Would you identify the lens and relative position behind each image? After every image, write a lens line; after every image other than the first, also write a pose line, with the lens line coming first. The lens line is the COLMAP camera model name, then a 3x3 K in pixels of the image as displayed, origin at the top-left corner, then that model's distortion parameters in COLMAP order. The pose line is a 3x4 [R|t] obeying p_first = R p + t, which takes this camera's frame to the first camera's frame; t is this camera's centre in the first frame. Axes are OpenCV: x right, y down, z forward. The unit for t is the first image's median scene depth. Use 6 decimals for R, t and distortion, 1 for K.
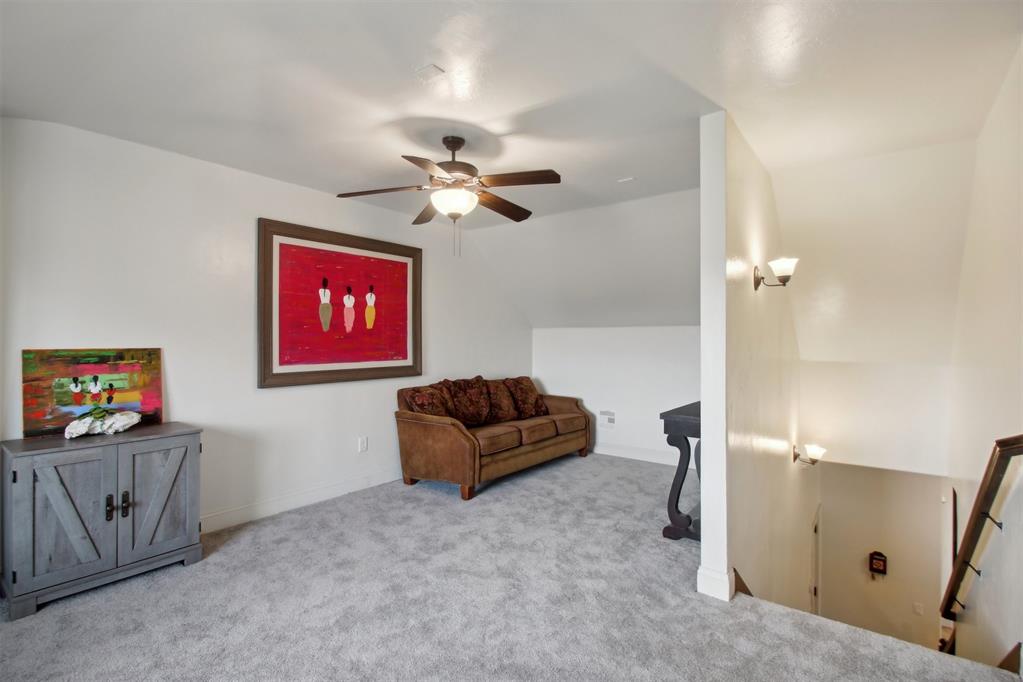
lens RADIAL K [[475.5, 0, 511.7], [0, 475.5, 330.3], [0, 0, 1]] dist [0.000146, -0.004281]
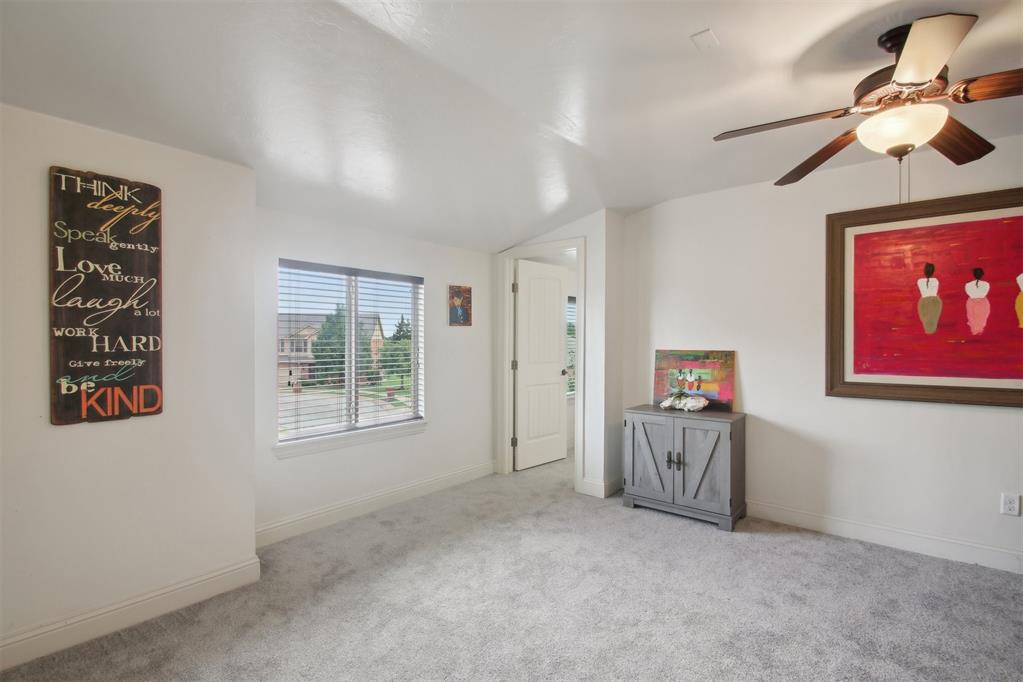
lens RADIAL K [[475.5, 0, 506.4], [0, 475.5, 344.0], [0, 0, 1]] dist [0.000146, -0.004281]
pose [[-0.028063, -0.000561, -0.999606, 0.519786], [0.011936, 0.999928, -0.000896, 0.015086], [0.999535, -0.011956, -0.028054, 0.470754]]
